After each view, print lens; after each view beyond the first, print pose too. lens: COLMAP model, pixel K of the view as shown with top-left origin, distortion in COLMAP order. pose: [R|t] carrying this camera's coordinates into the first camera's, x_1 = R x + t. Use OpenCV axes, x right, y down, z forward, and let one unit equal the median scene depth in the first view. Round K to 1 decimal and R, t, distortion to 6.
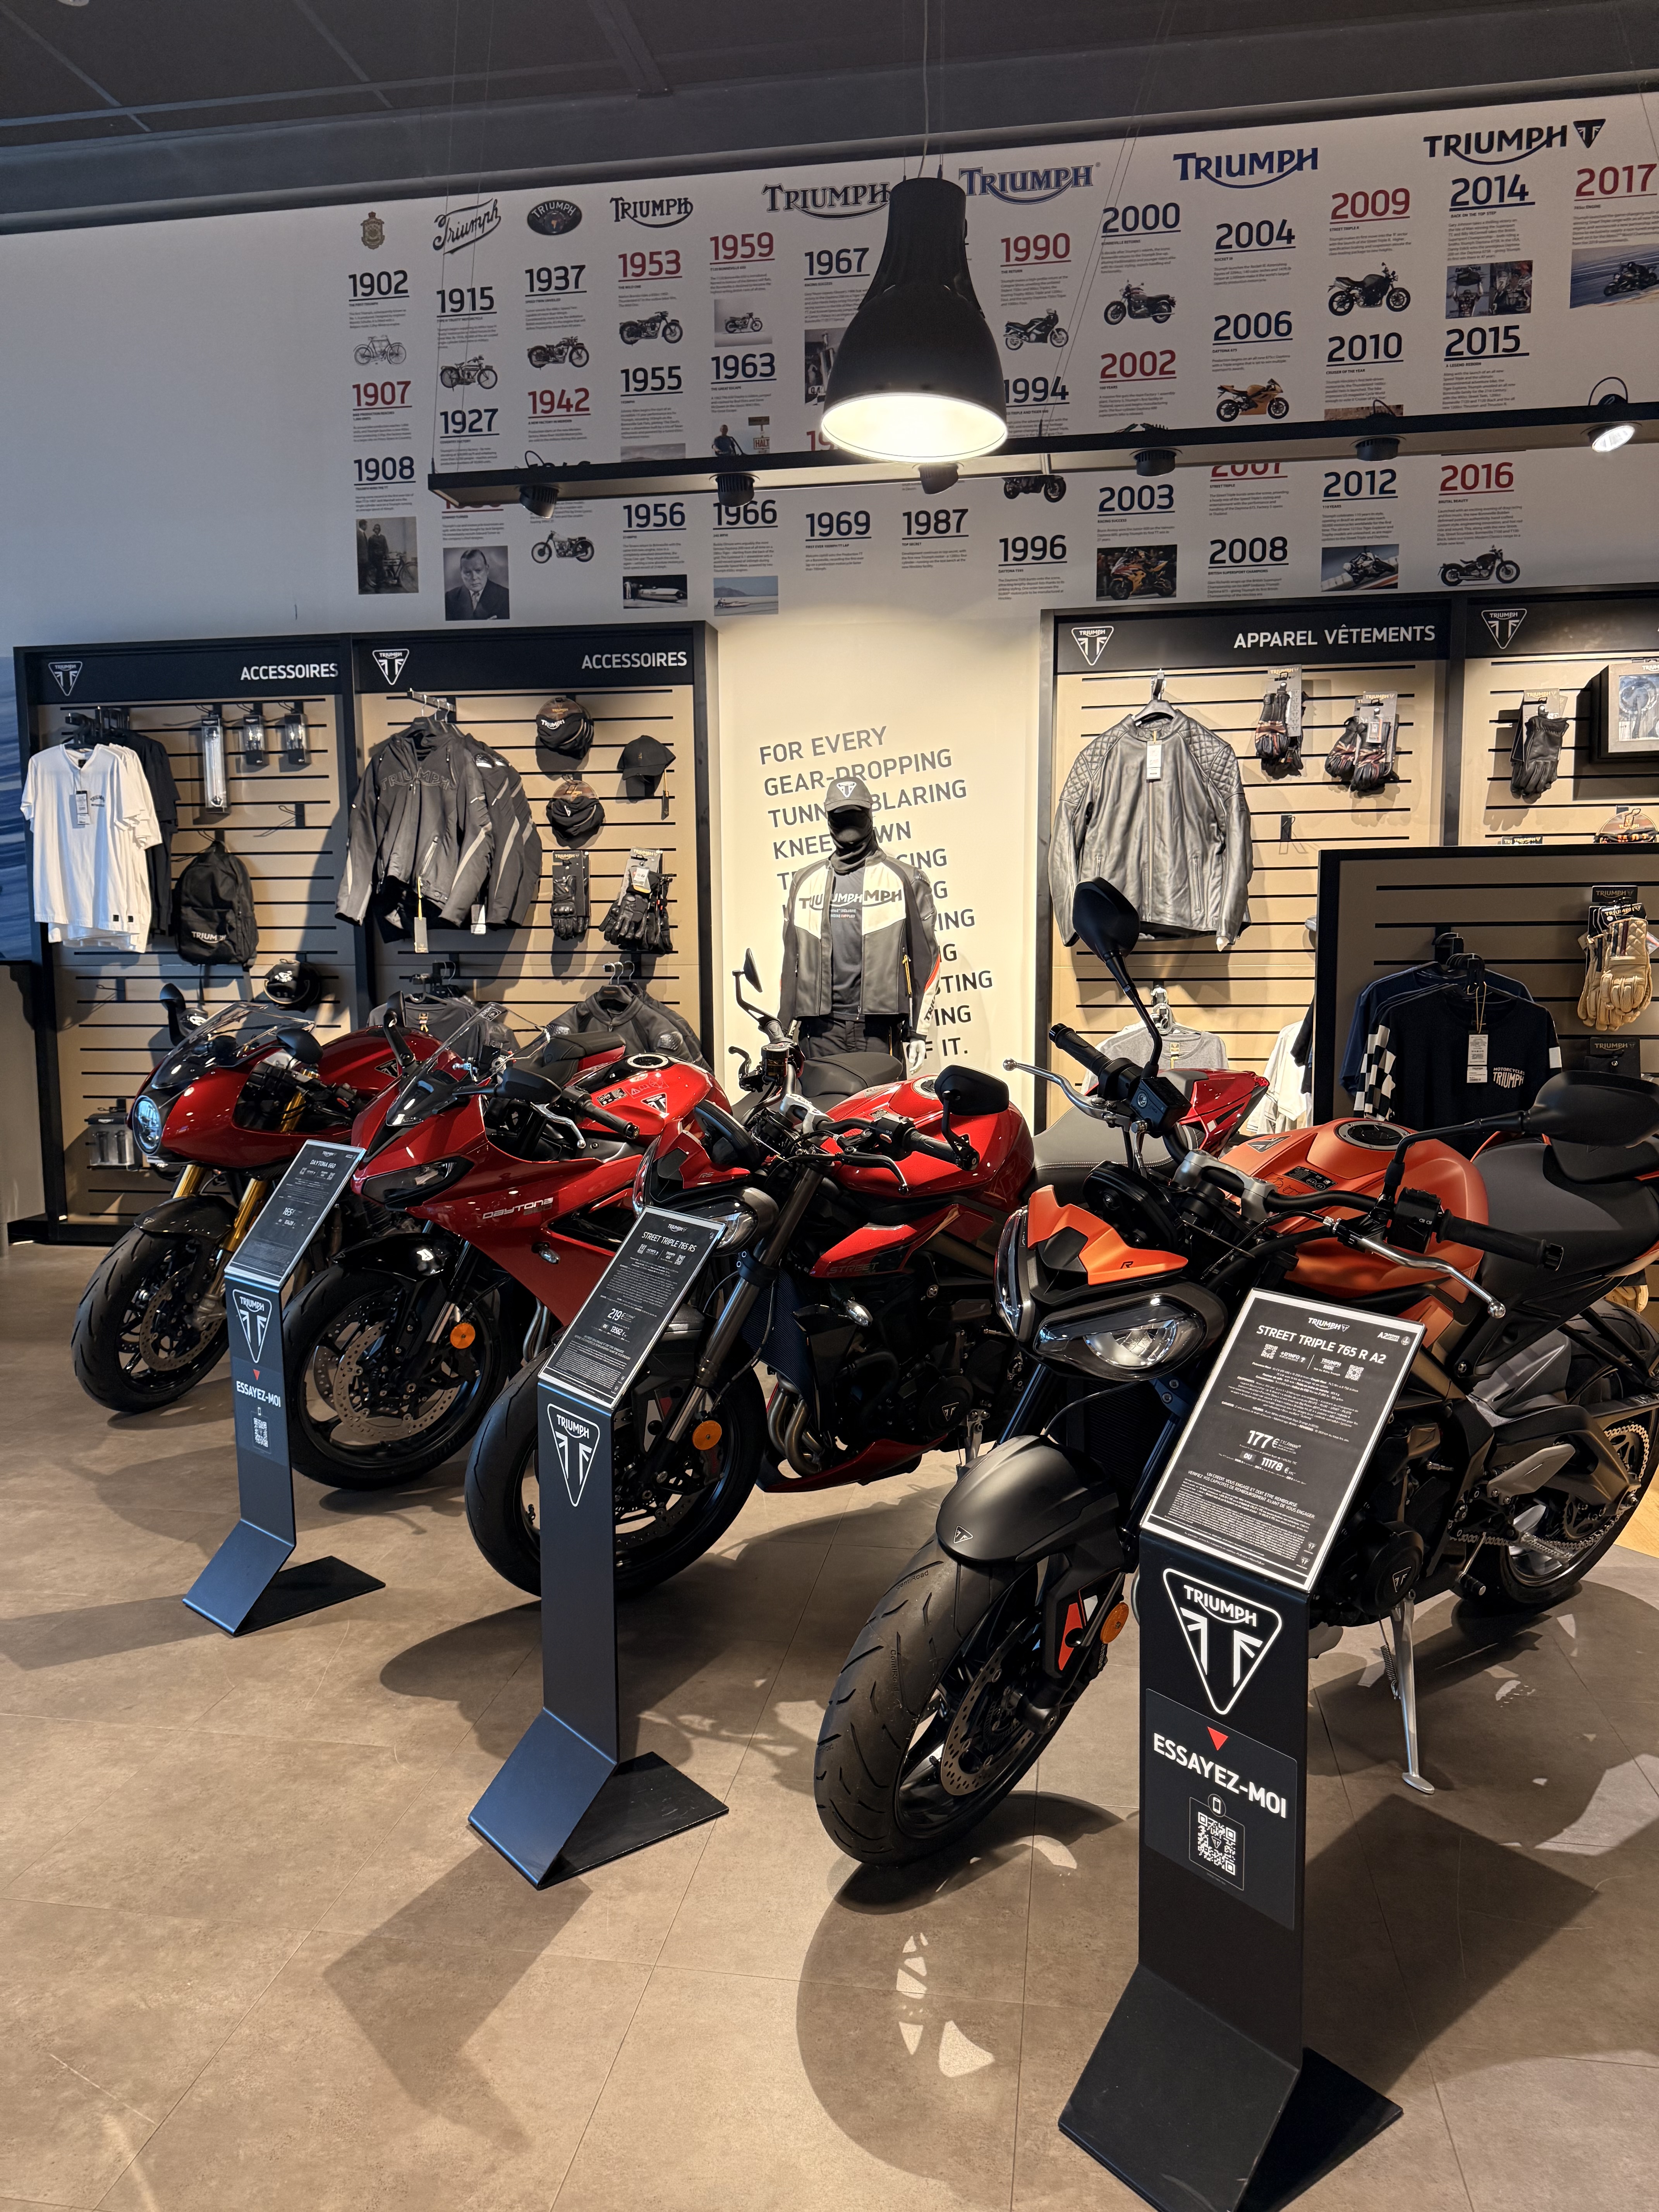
lens RADIAL K [[1607.6, 0, 830.0], [0, 1607.6, 1083.0], [0, 0, 1]] dist [0.033060, -0.025089]
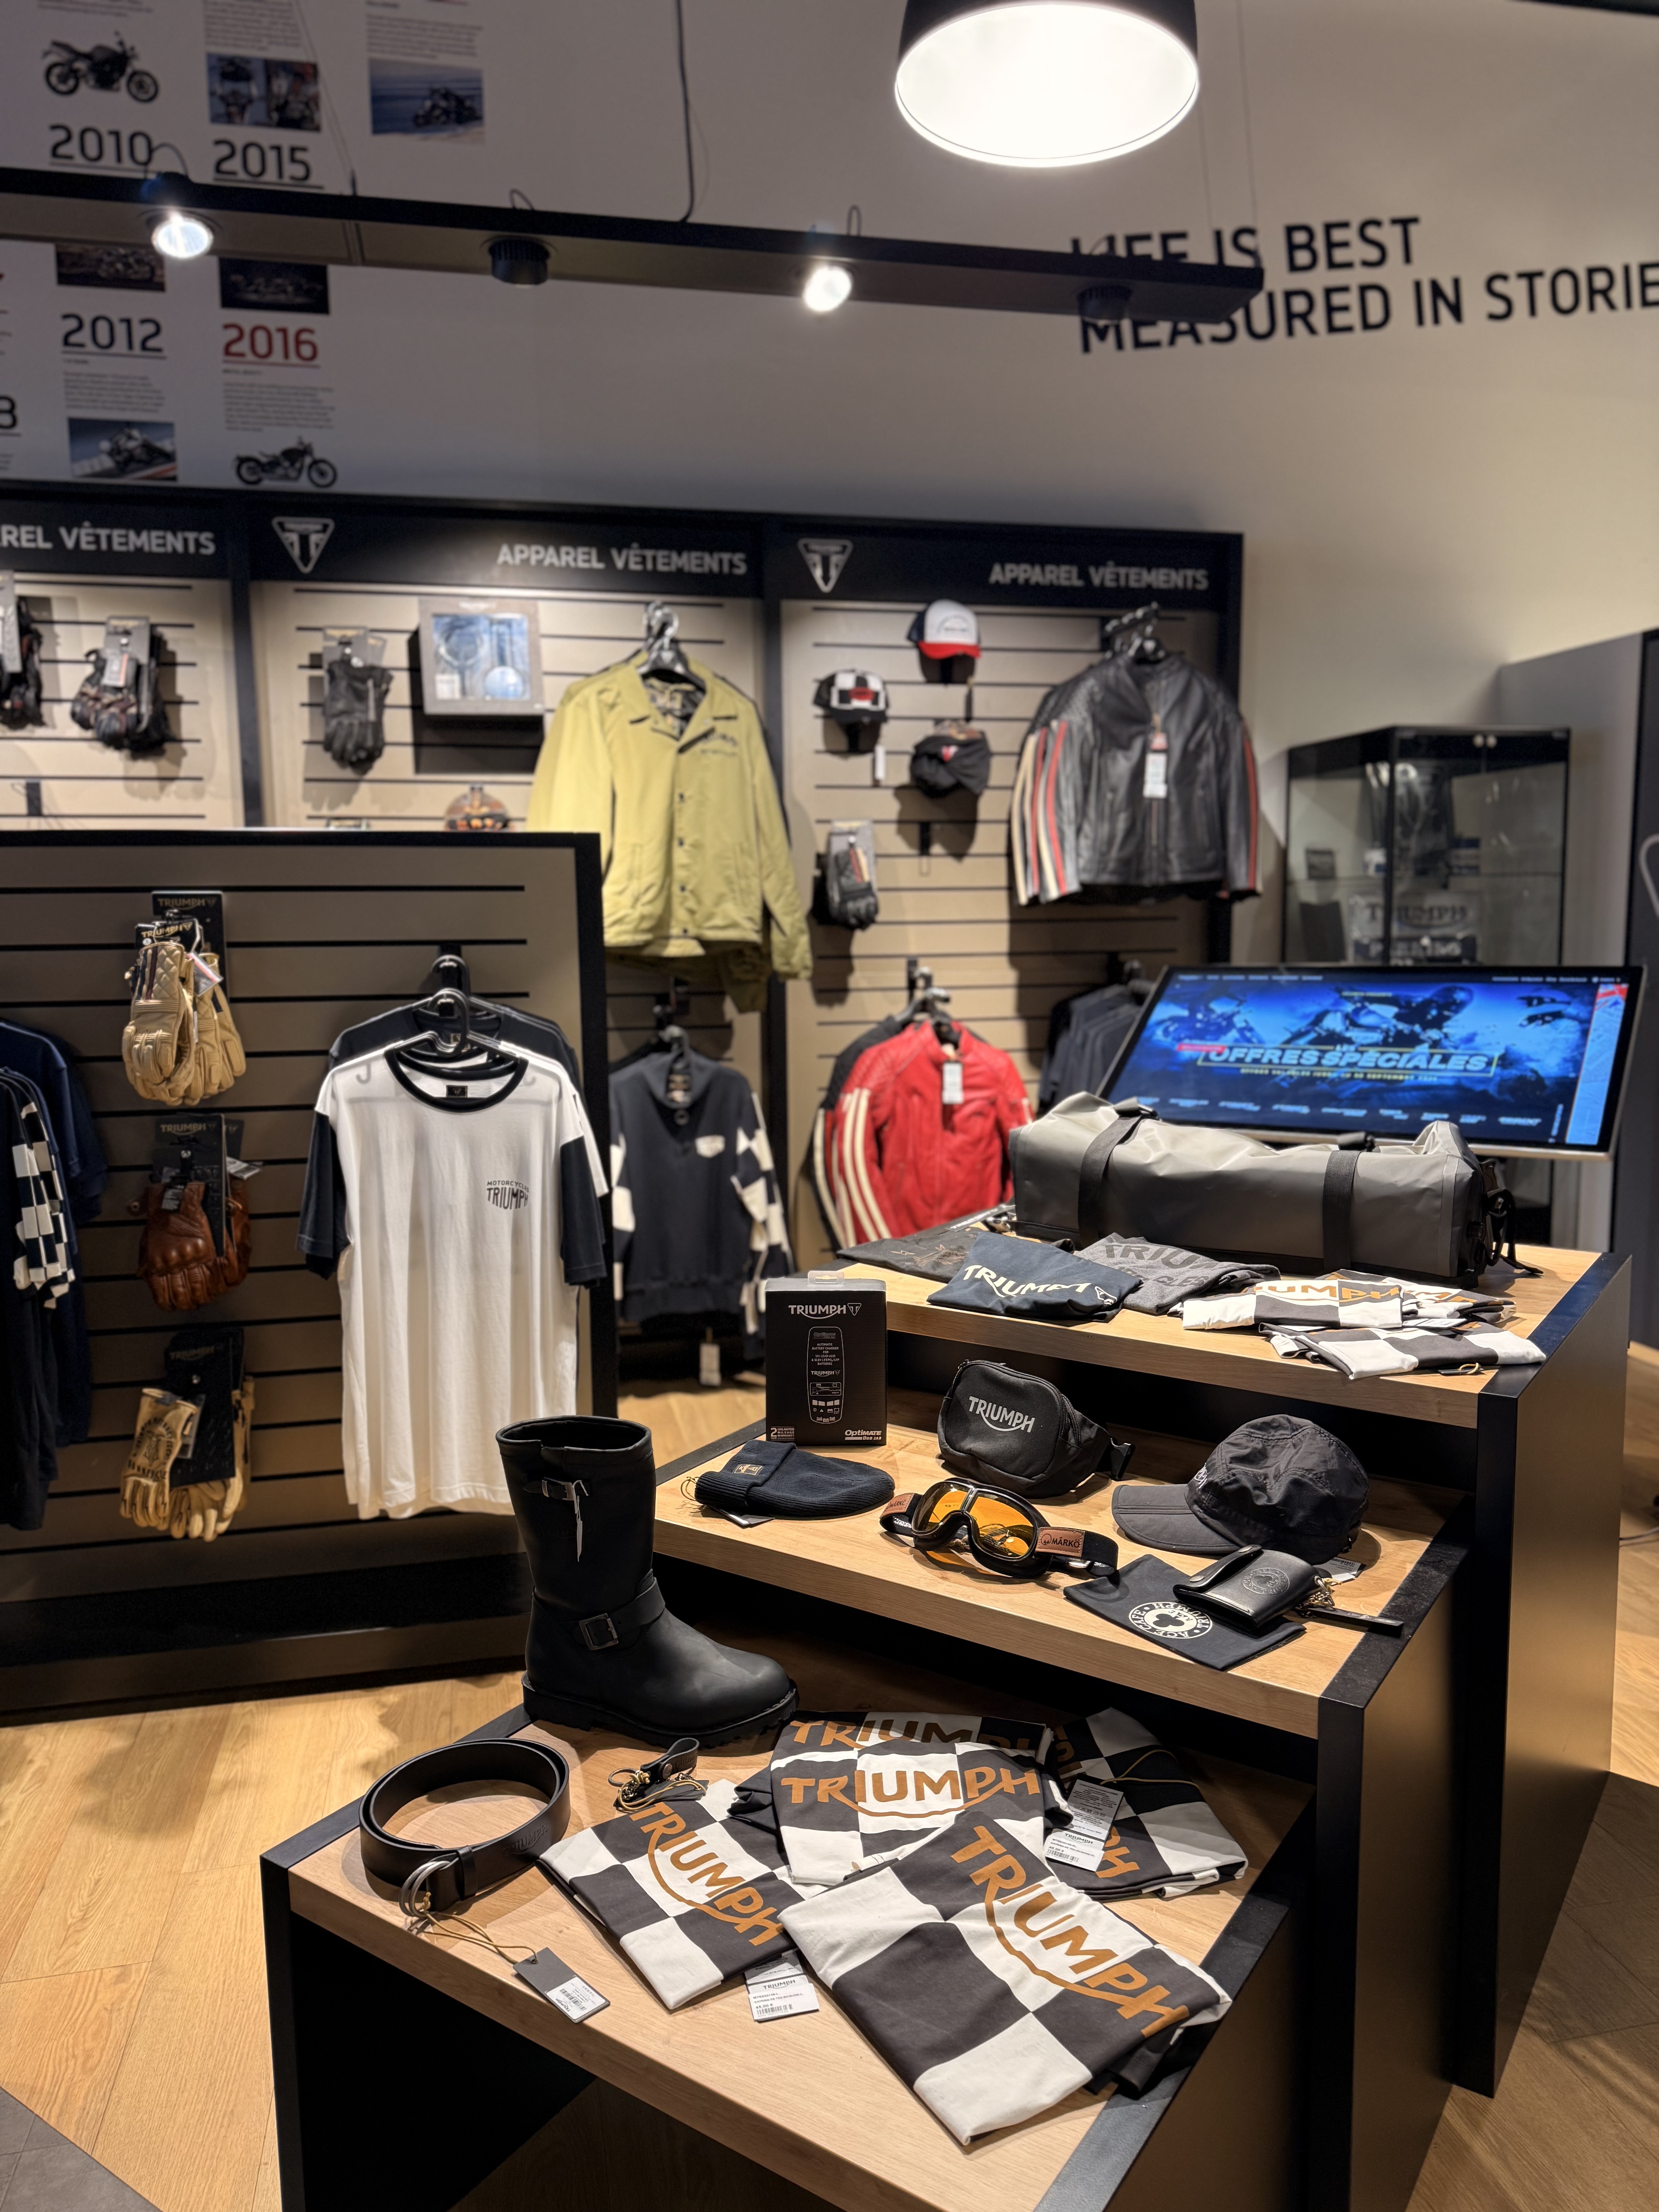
lens RADIAL K [[1607.6, 0, 830.0], [0, 1607.6, 1083.0], [0, 0, 1]] dist [0.033060, -0.025089]
pose [[0.931008, -0.044129, 0.362323, 0.352148], [0.039406, 0.999015, 0.020419, -0.032249], [-0.362867, -0.004732, 0.931829, 0.193519]]
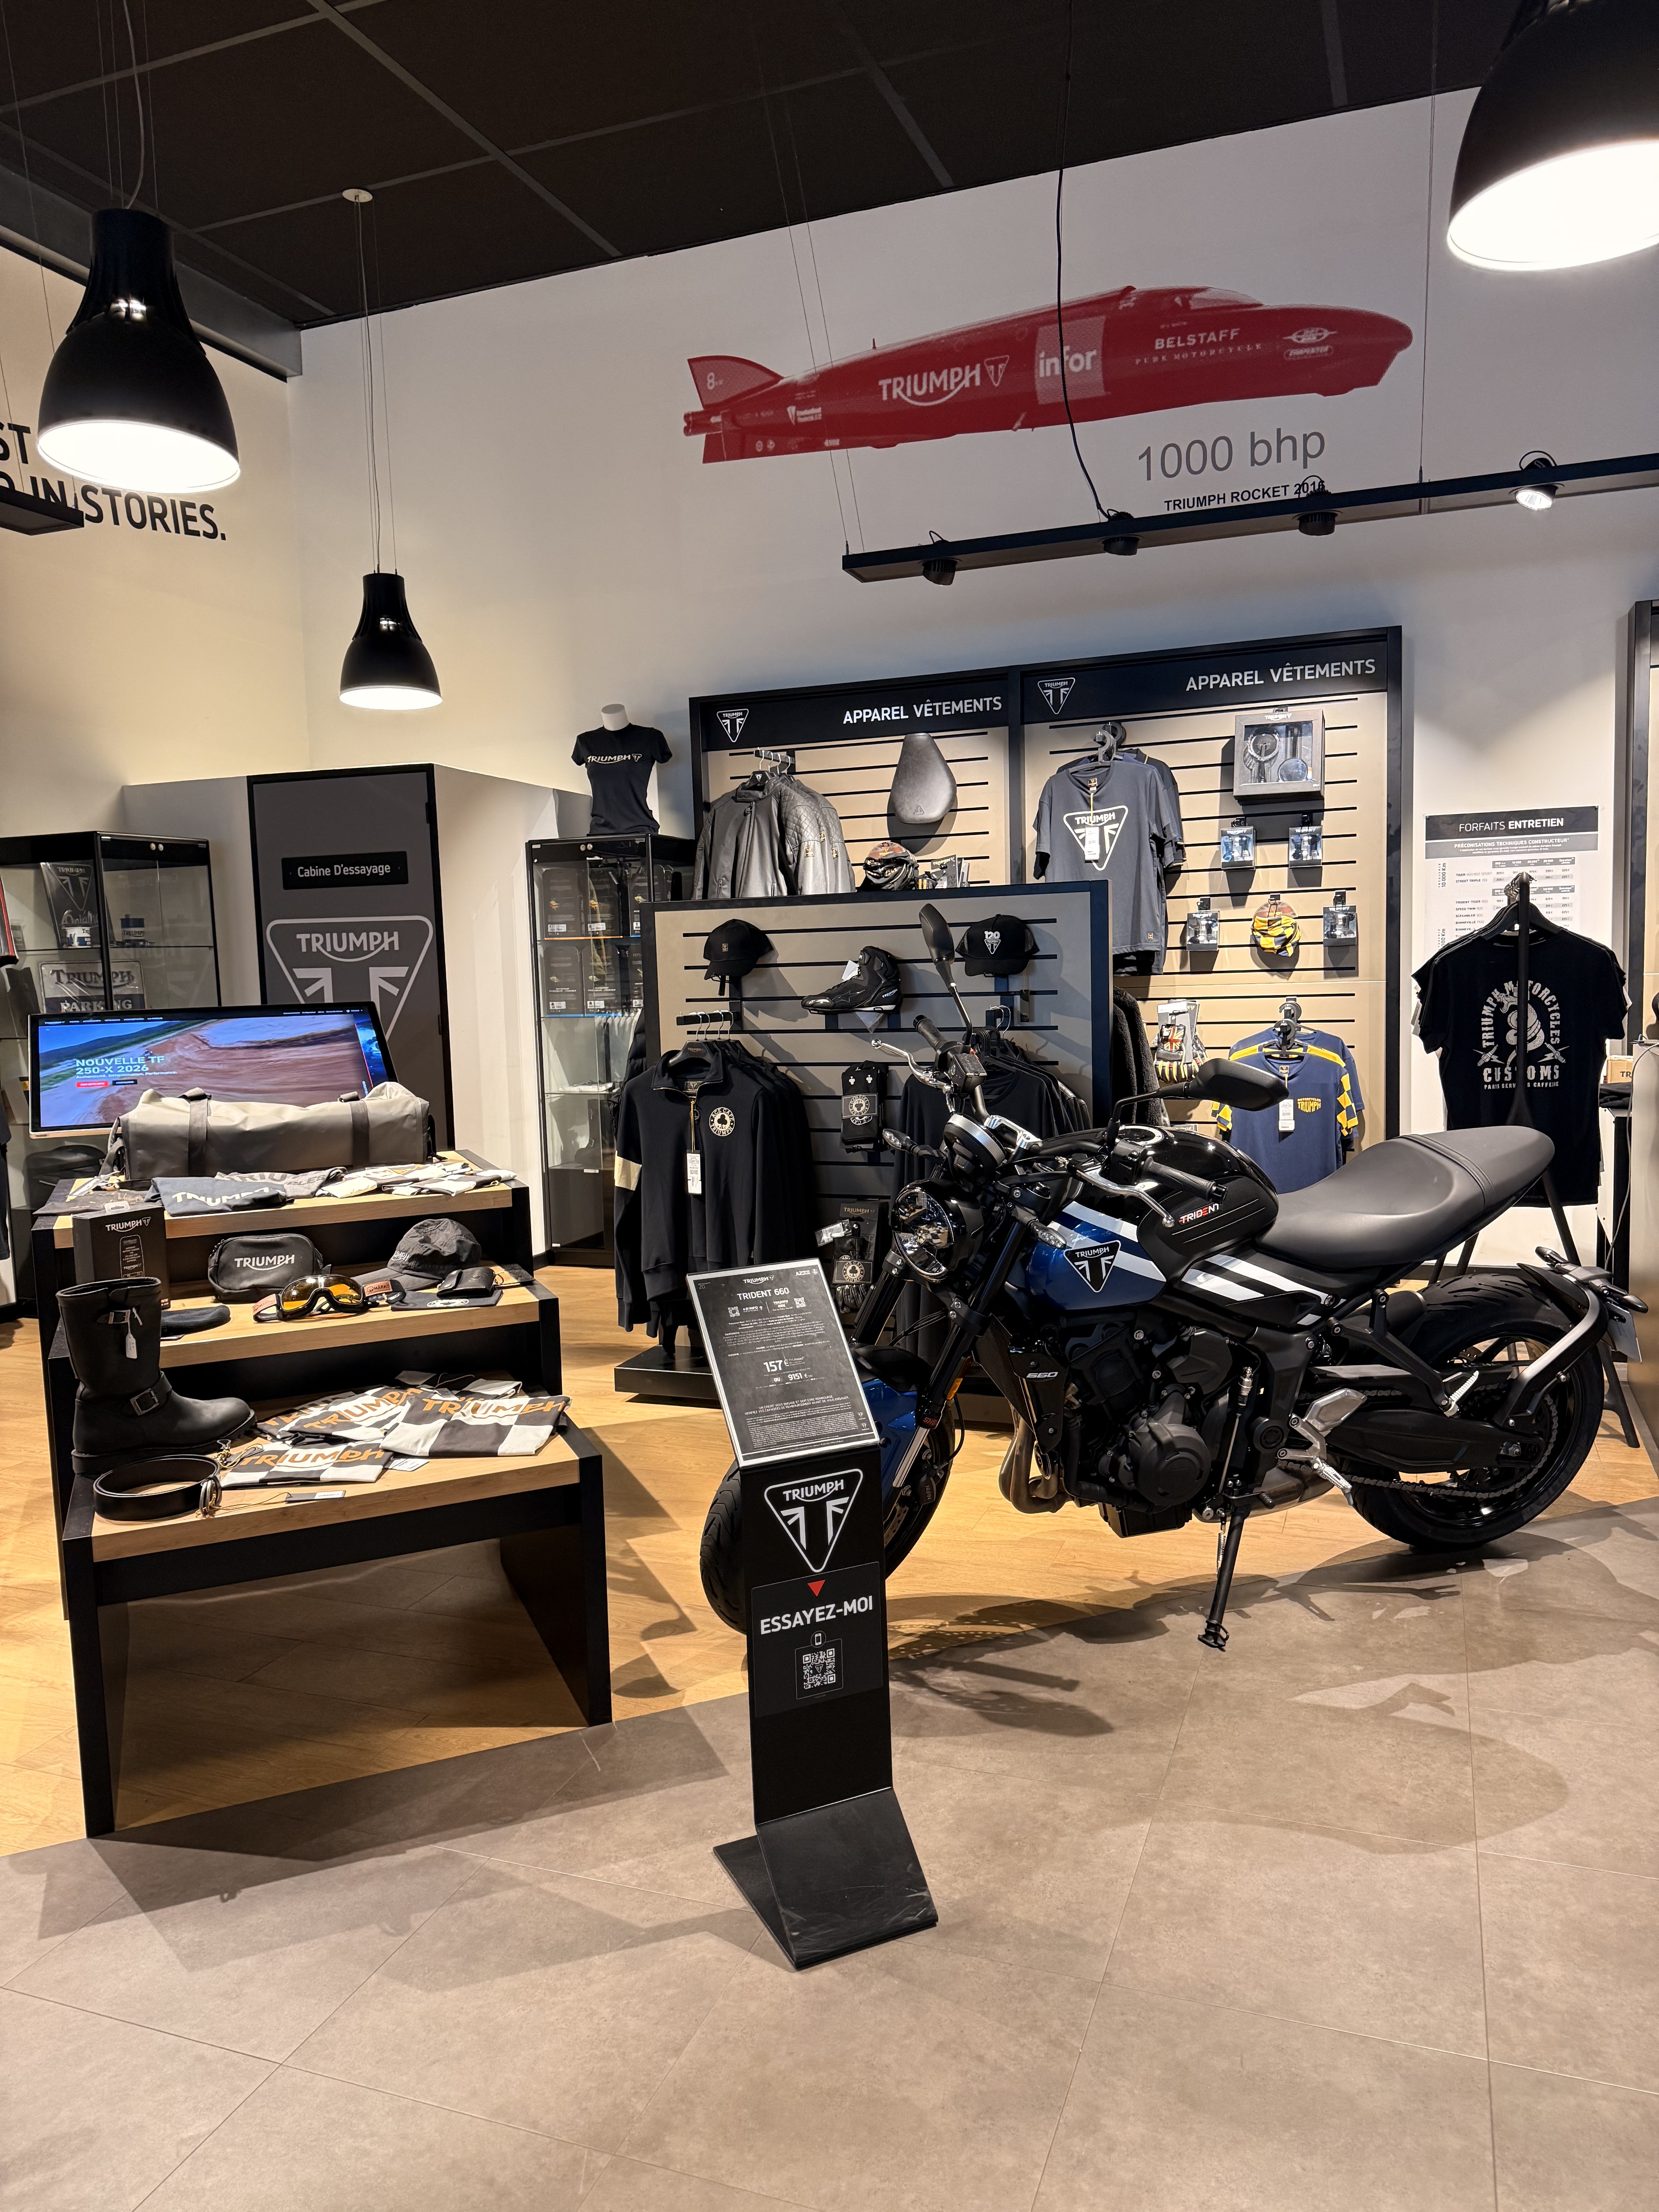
lens RADIAL K [[1607.6, 0, 830.0], [0, 1607.6, 1083.0], [0, 0, 1]] dist [0.033060, -0.025089]
pose [[0.218788, -0.084364, 0.972118, -0.238803], [0.121536, 0.990854, 0.058637, -0.022121], [-0.968174, 0.105319, 0.227041, 0.144639]]
